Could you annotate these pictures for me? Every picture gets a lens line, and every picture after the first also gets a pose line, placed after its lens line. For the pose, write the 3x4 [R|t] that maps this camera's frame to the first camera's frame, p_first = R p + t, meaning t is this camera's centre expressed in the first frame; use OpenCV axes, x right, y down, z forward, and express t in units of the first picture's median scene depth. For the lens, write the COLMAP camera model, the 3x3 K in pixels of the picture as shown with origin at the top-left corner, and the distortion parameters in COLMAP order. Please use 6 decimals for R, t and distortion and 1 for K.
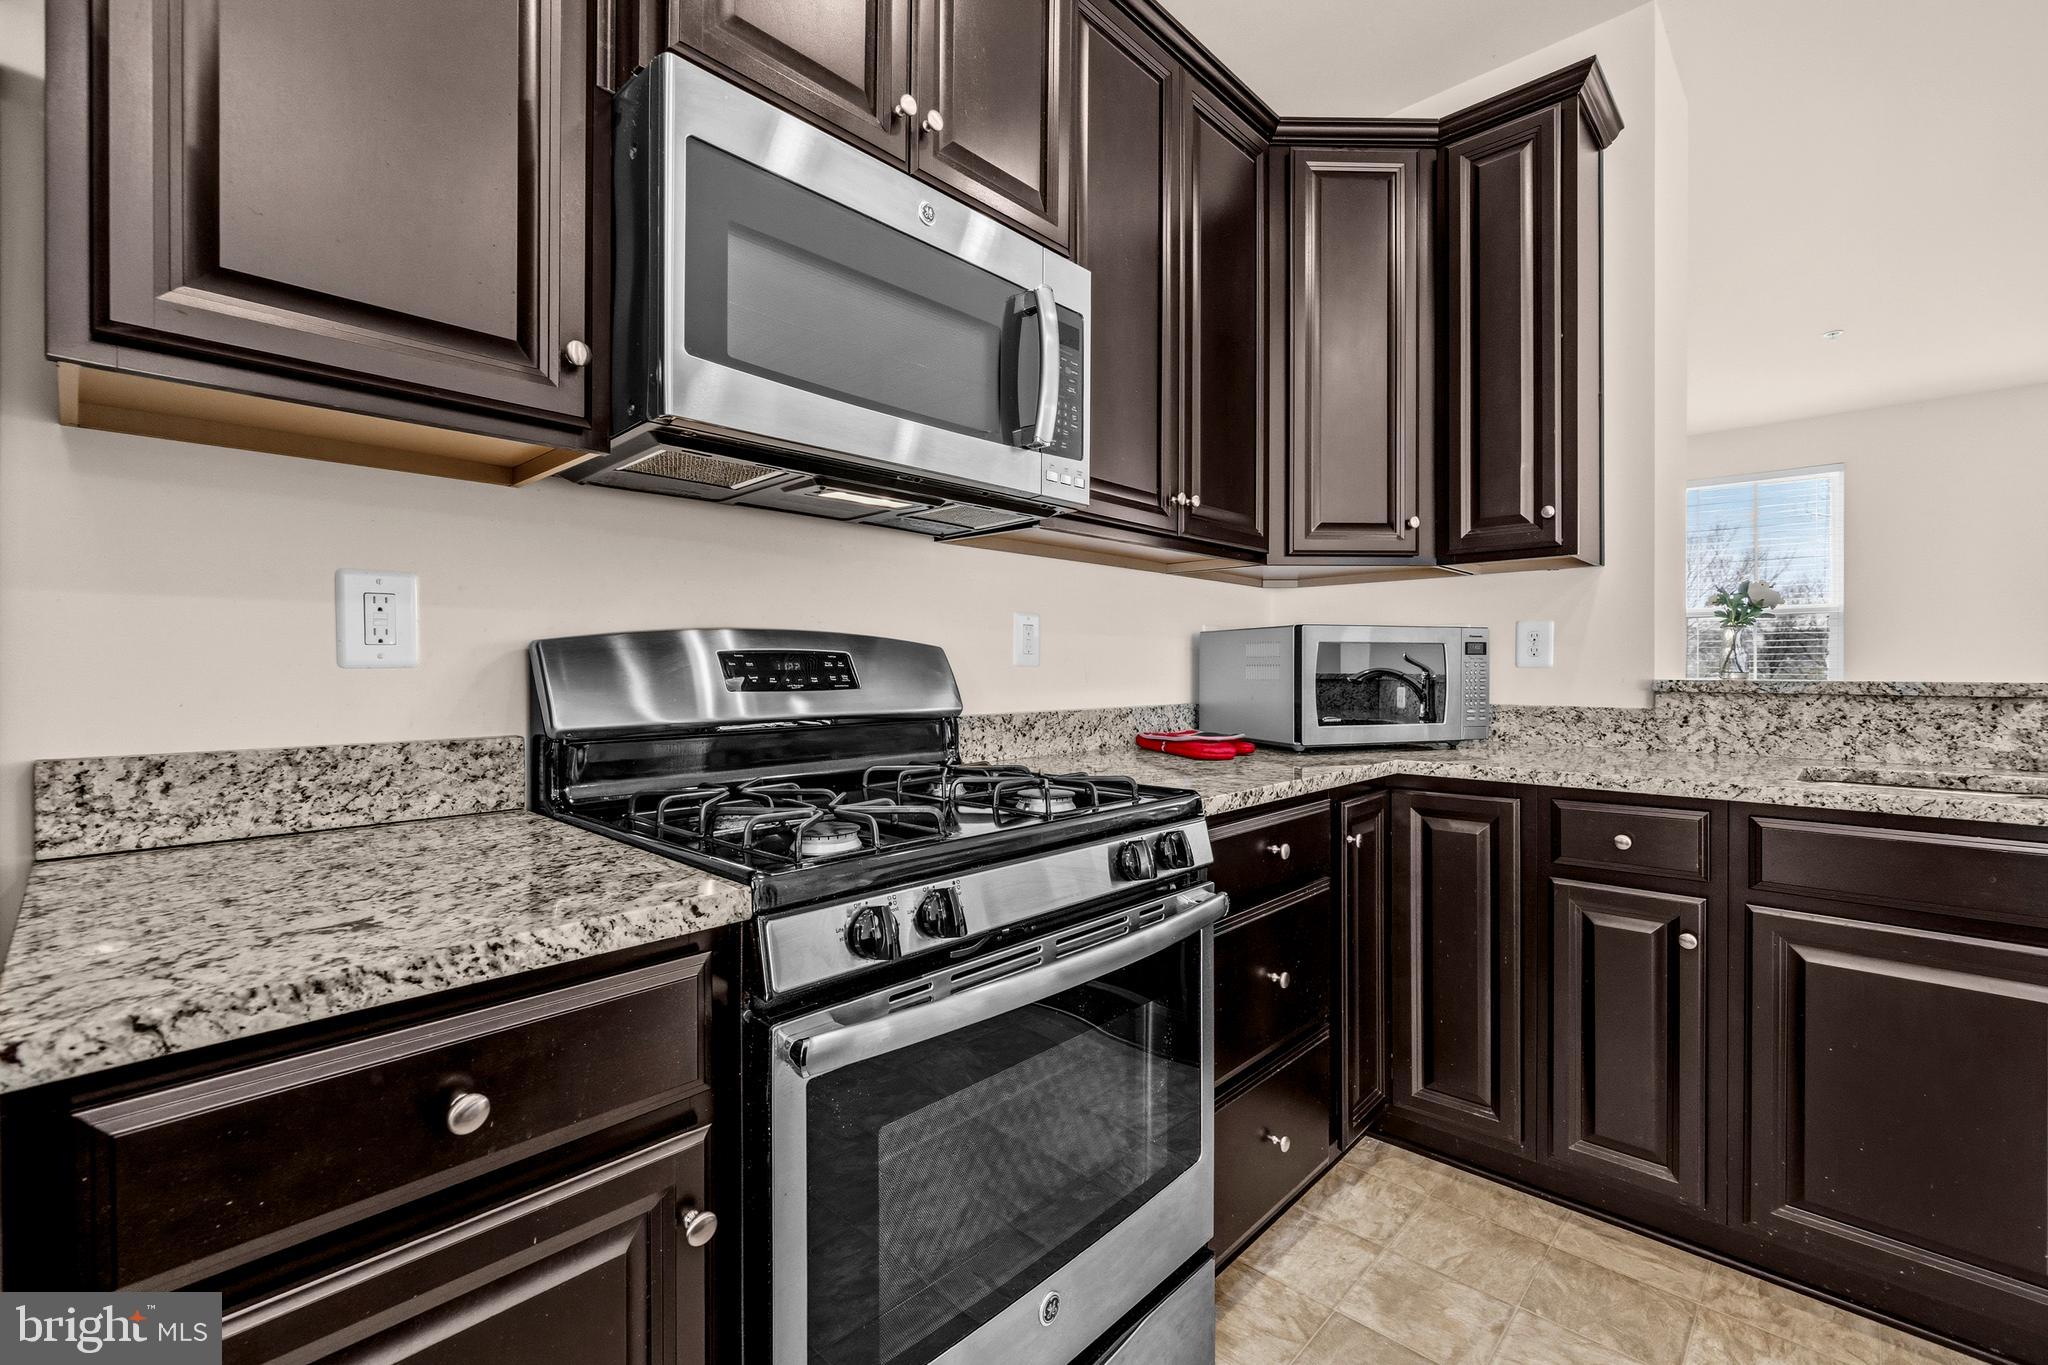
lens RADIAL K [[890.4, 0, 1013.5], [0, 890.4, 667.3], [0, 0, 1]] dist [-0.000040, 0.000106]
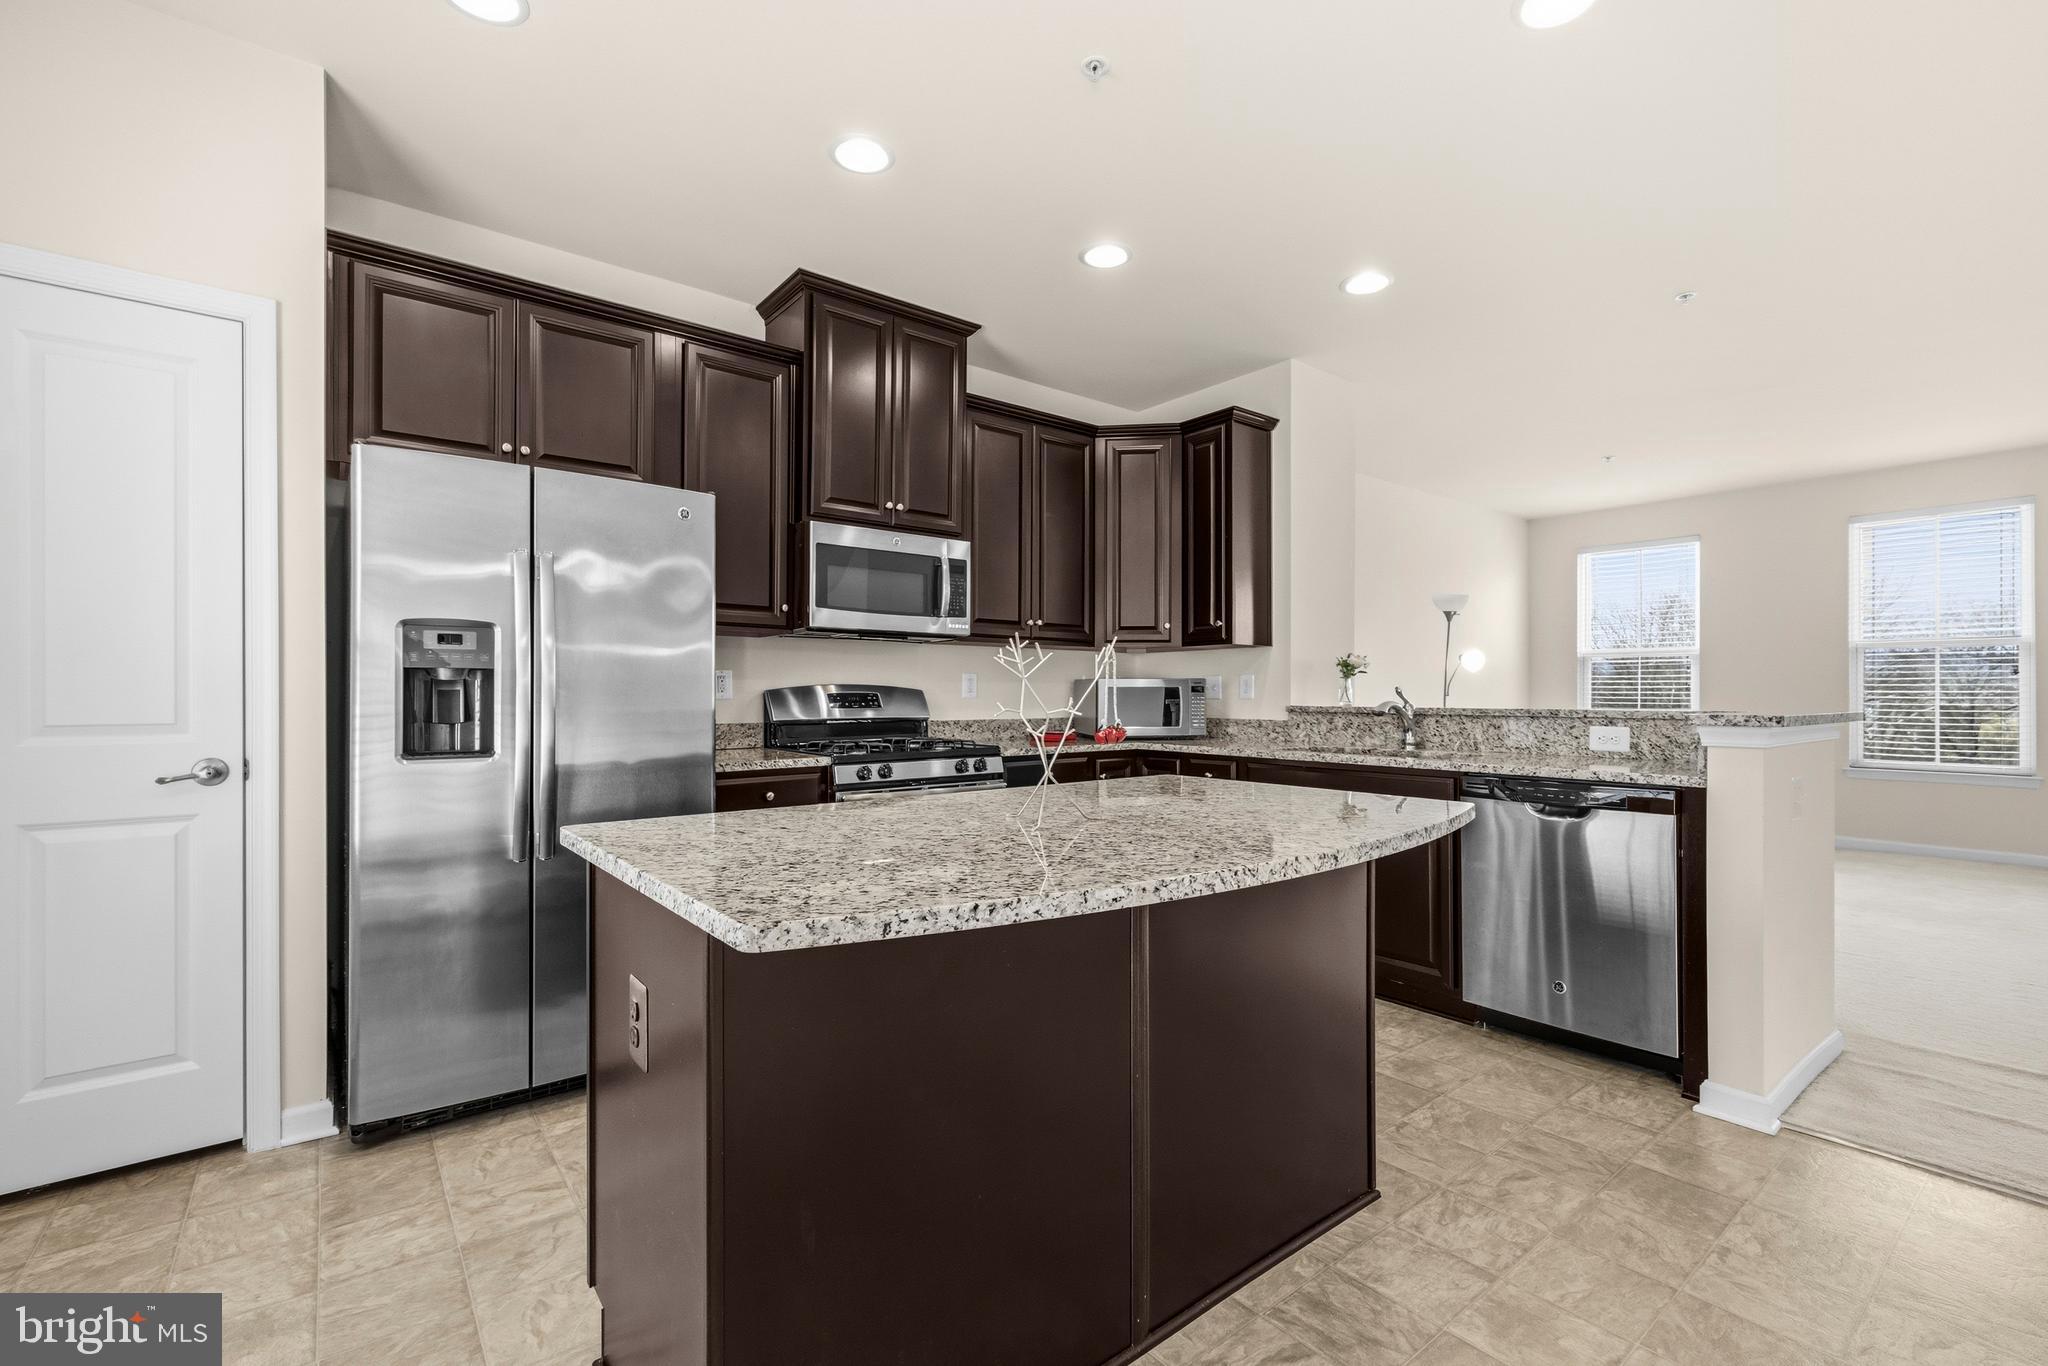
lens RADIAL K [[883.1, 0, 1009.8], [0, 883.1, 690.4], [0, 0, 1]] dist [0.000115, -0.000150]
pose [[0.988556, -0.000447, -0.150854, 0.497835], [-0.000143, 0.999992, -0.003900, -0.013990], [0.150854, 0.003877, 0.988548, -1.254433]]
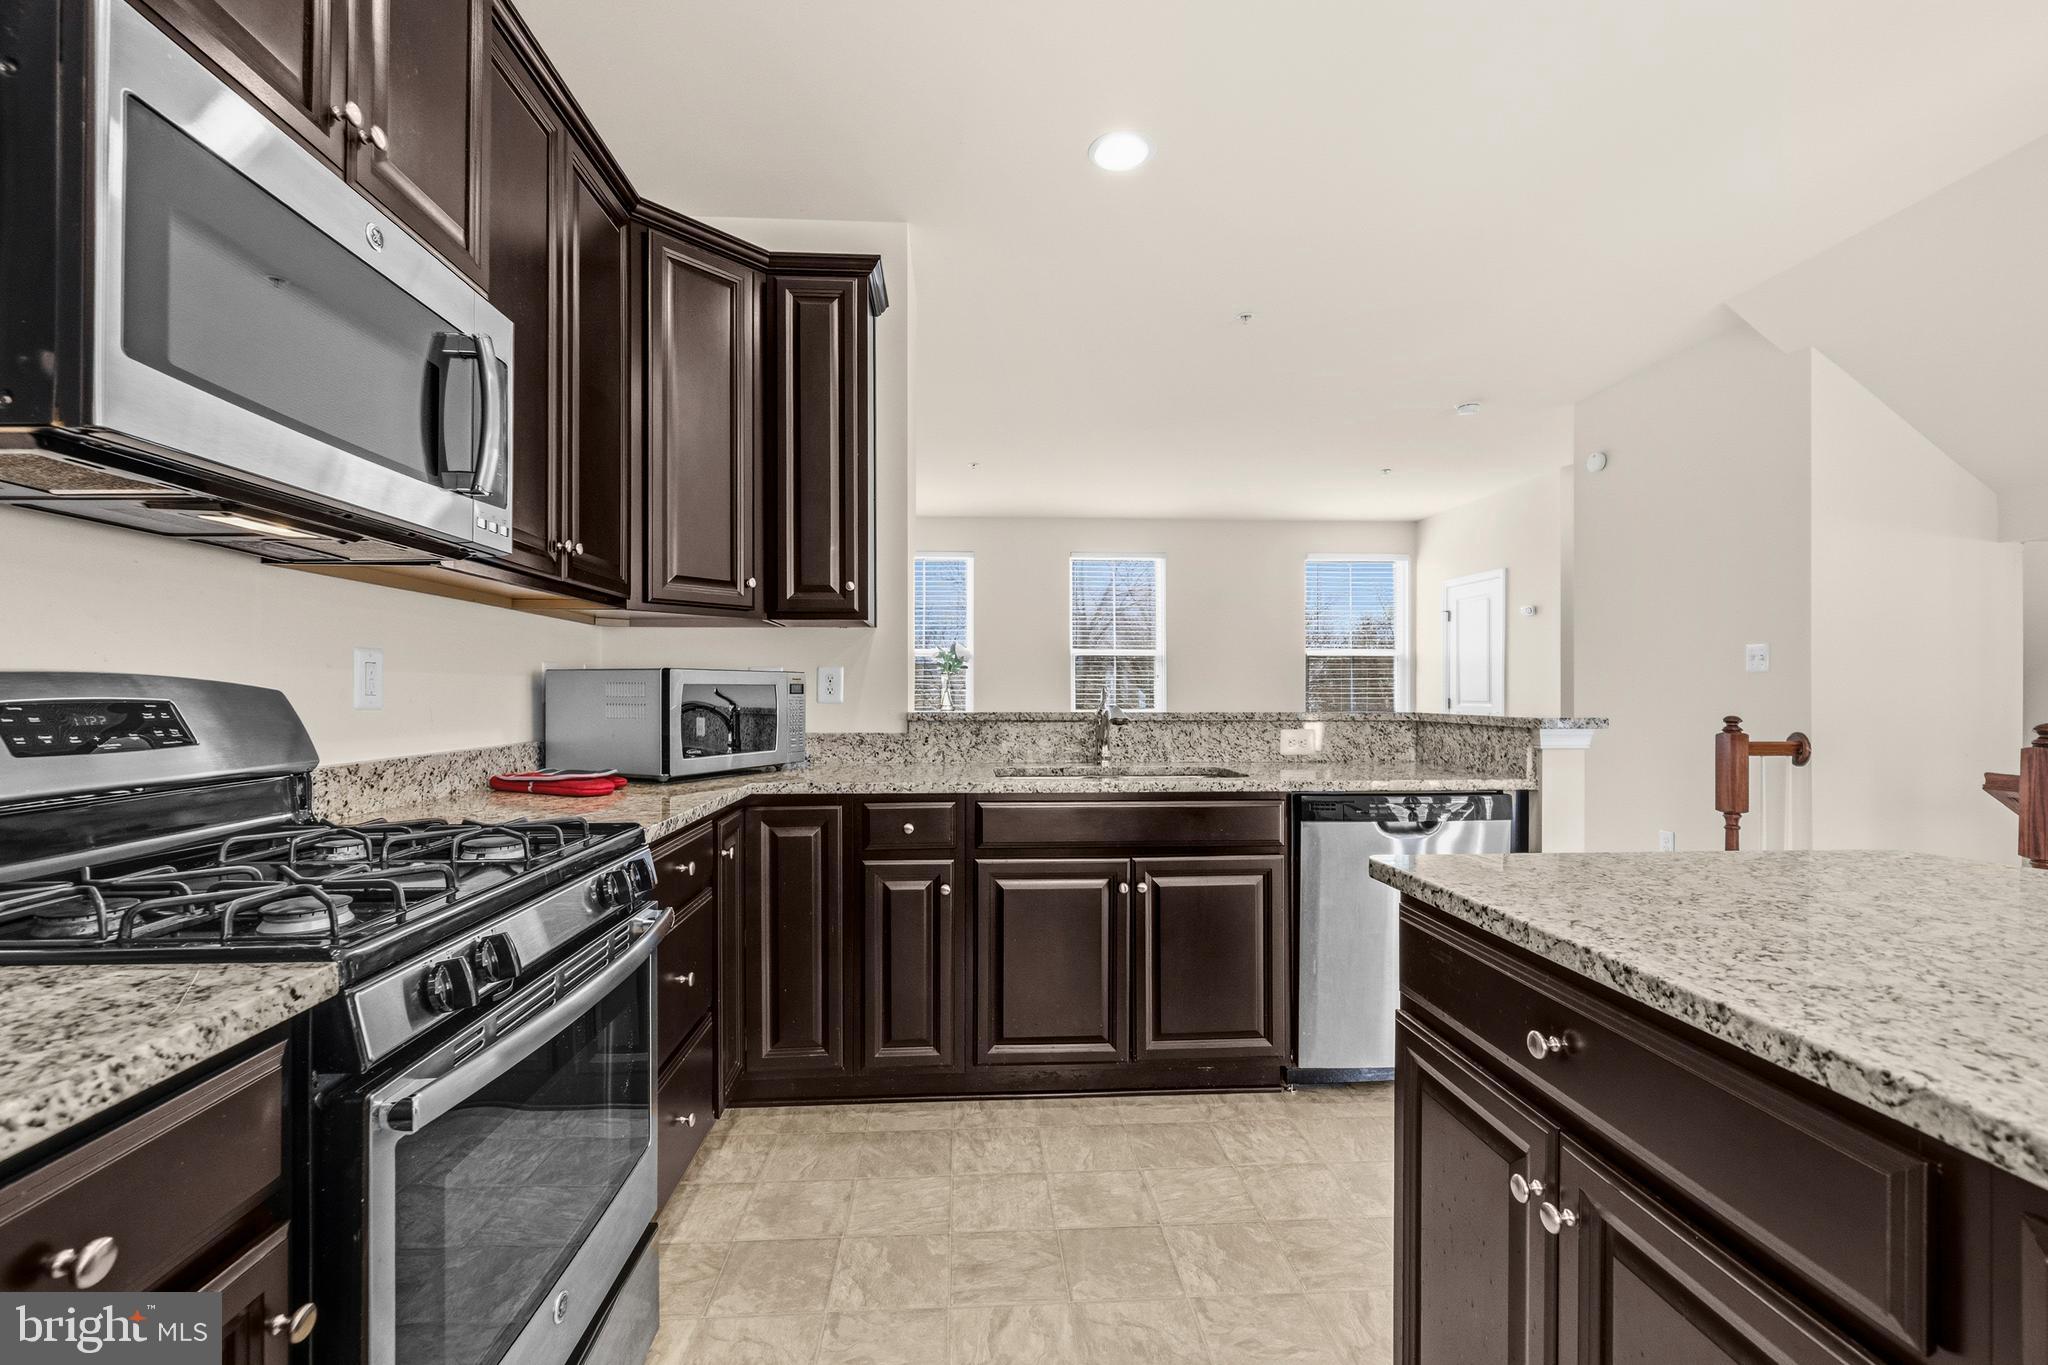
lens RADIAL K [[896.9, 0, 1022.9], [0, 896.9, 689.7], [0, 0, 1]] dist [0.004288, 0.000180]
pose [[0.676812, 0.001801, 0.736154, -0.236444], [-0.001087, 0.999998, -0.001447, -0.023141], [-0.736155, 0.000179, 0.676813, -0.101274]]
